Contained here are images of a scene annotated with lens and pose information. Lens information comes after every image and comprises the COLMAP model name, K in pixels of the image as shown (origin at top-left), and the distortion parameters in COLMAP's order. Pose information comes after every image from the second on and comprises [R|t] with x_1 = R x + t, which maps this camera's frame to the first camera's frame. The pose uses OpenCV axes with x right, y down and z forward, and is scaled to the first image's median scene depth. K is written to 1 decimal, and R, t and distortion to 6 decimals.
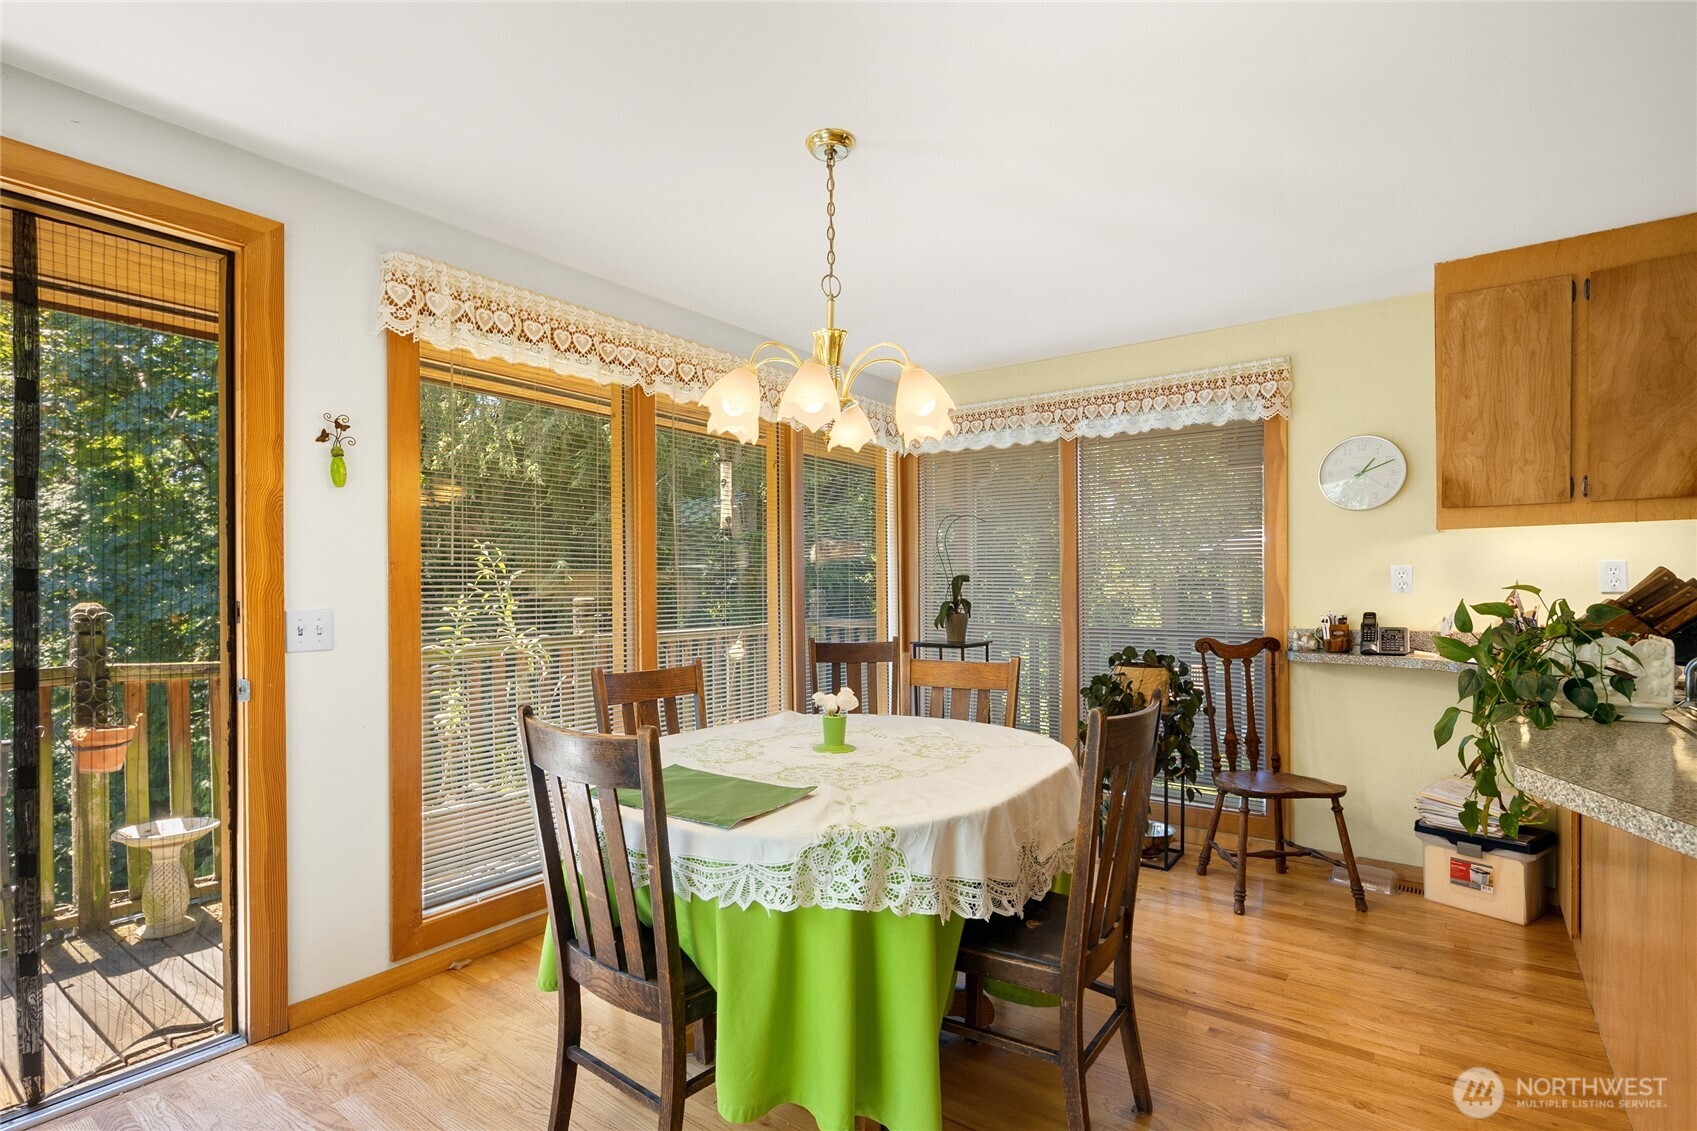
lens RADIAL K [[823.8, 0, 843.8], [0, 823.8, 591.2], [0, 0, 1]] dist [0.001647, 0.000002]
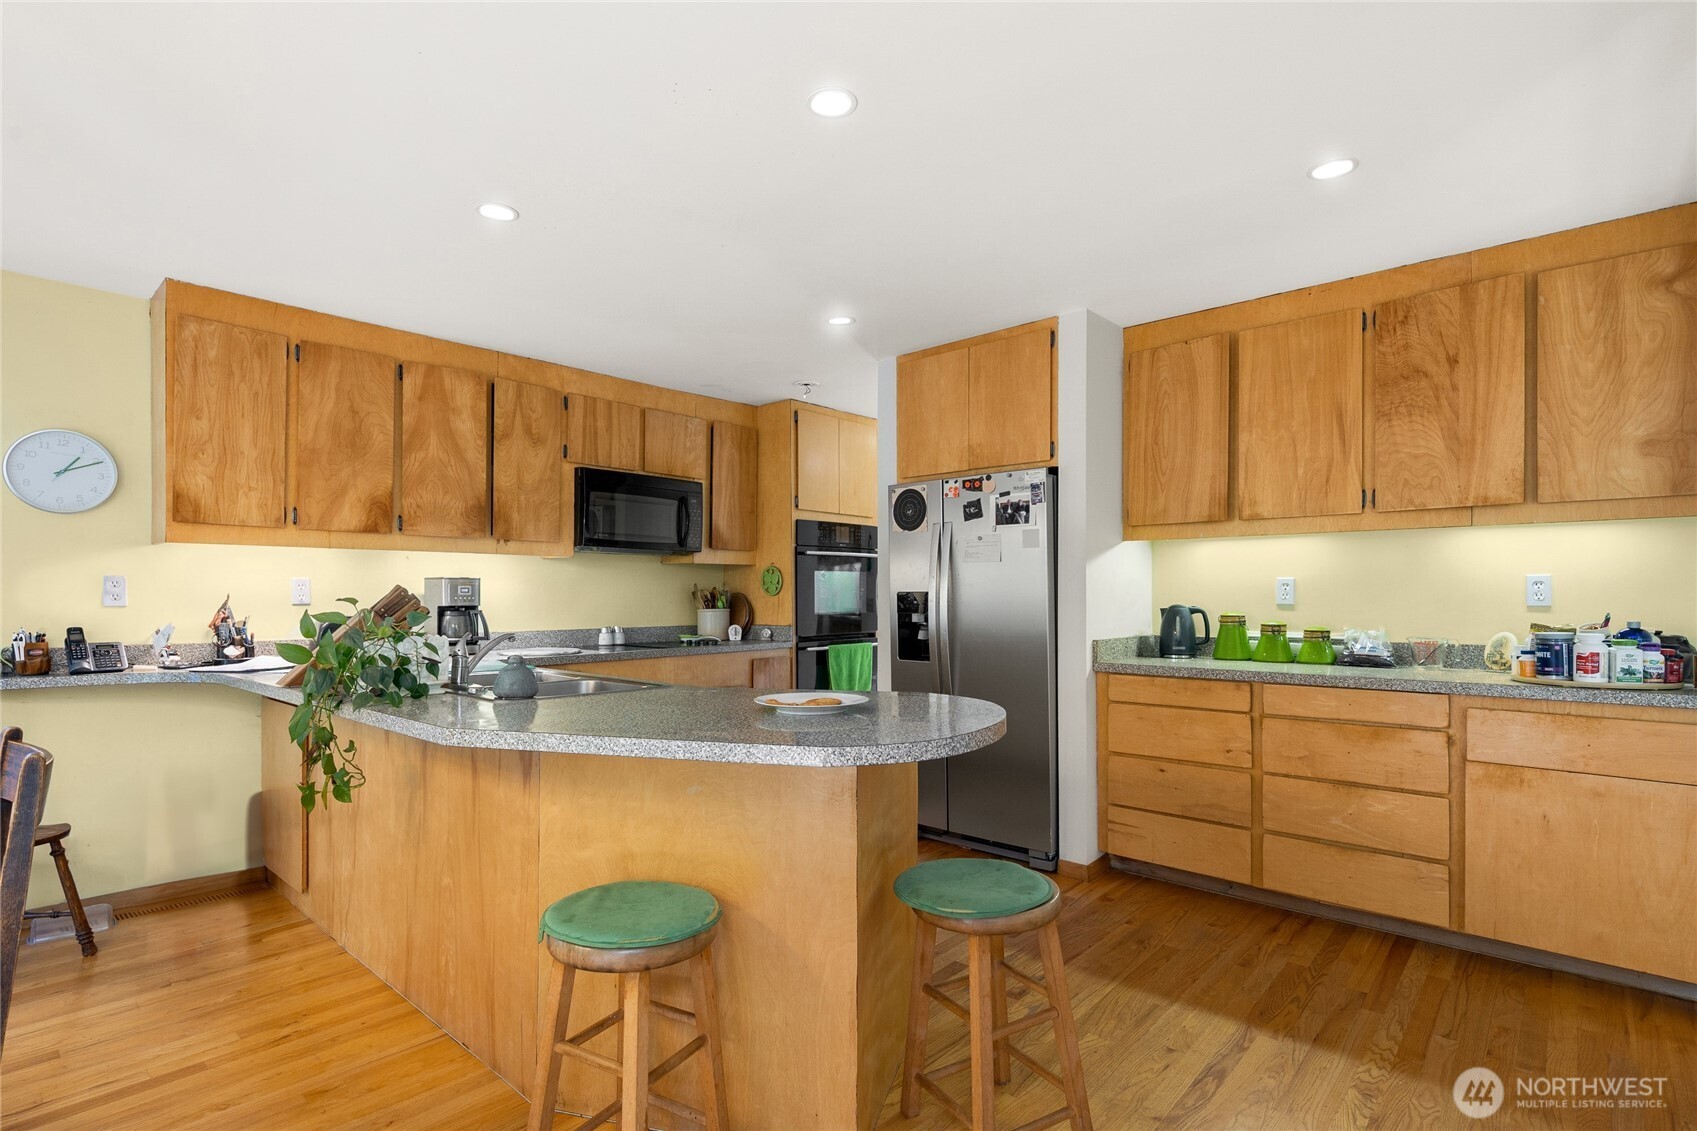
lens RADIAL K [[820.8, 0, 847.3], [0, 820.8, 596.0], [0, 0, 1]] dist [0.000293, 0.000050]
pose [[0.084029, 0.007711, 0.996433, -0.207431], [0.003412, 0.999962, -0.008026, 0.001668], [-0.996457, 0.004074, 0.084000, 0.091611]]
